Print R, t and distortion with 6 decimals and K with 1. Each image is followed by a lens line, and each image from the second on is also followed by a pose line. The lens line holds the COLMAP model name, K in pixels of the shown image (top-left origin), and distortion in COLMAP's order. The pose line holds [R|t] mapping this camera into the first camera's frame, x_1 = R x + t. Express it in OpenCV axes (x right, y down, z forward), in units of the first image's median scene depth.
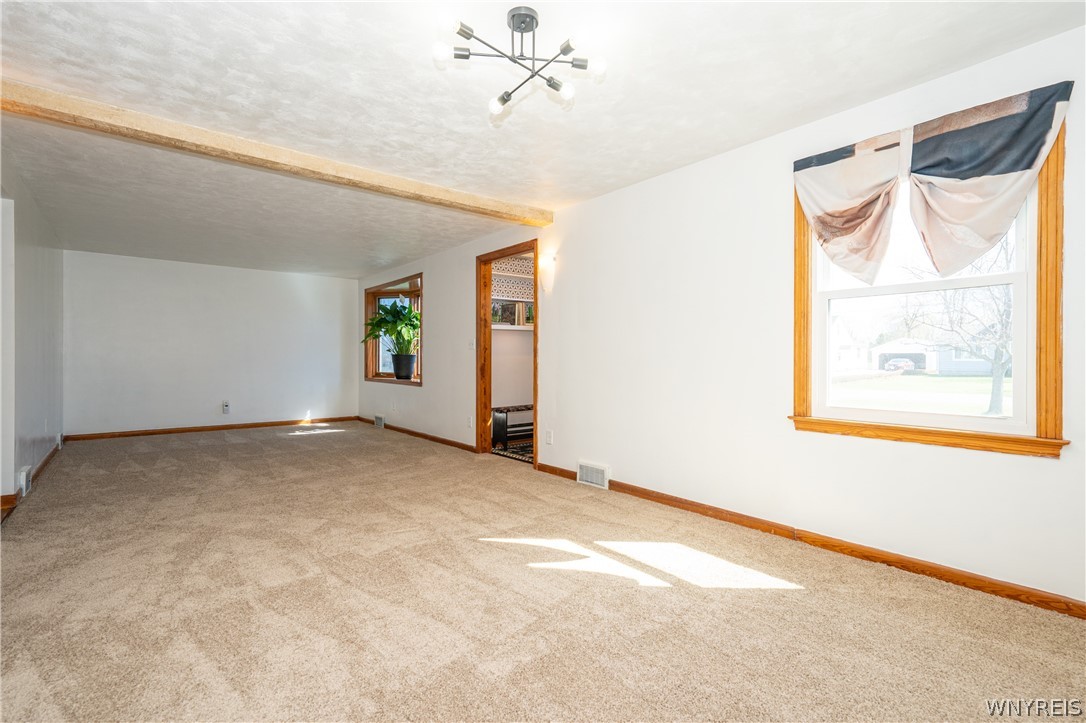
lens RADIAL K [[512.8, 0, 543.0], [0, 512.8, 361.5], [0, 0, 1]] dist [-0.000387, -0.000069]
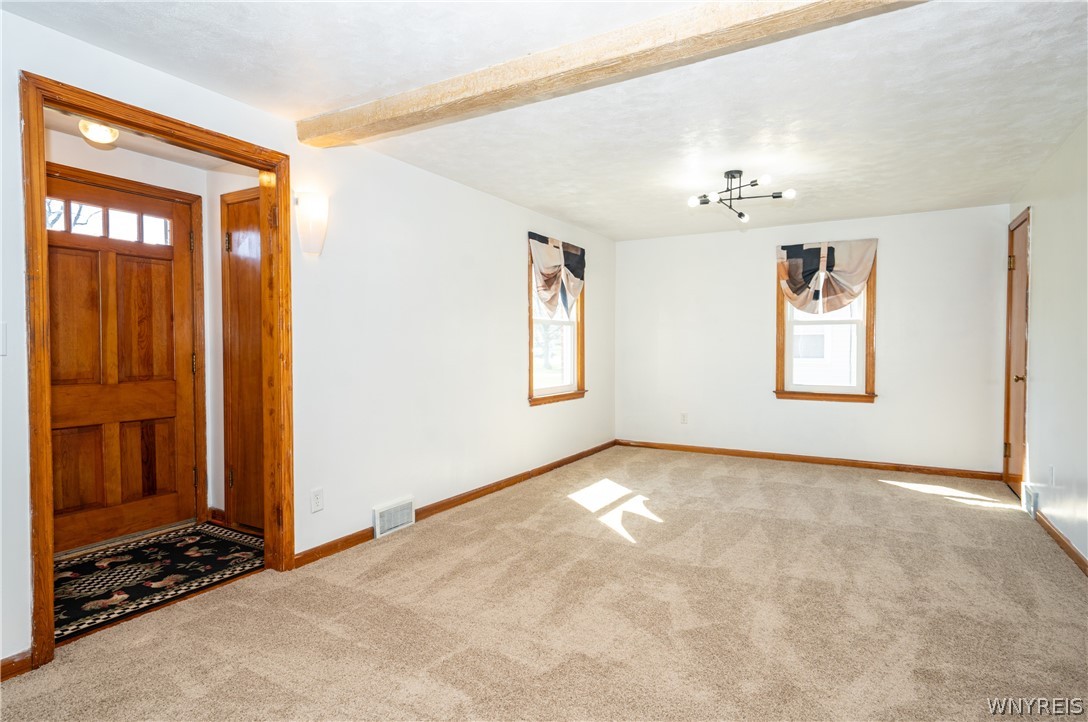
lens RADIAL K [[577.4, 0, 544.0], [0, 577.4, 361.0], [0, 0, 1]] dist [0.000844, 0.000355]
pose [[-0.355268, -0.030954, 0.934252, -0.817811], [0.001851, 0.999426, 0.033817, -0.045287], [-0.934763, 0.013744, -0.355007, 1.131078]]
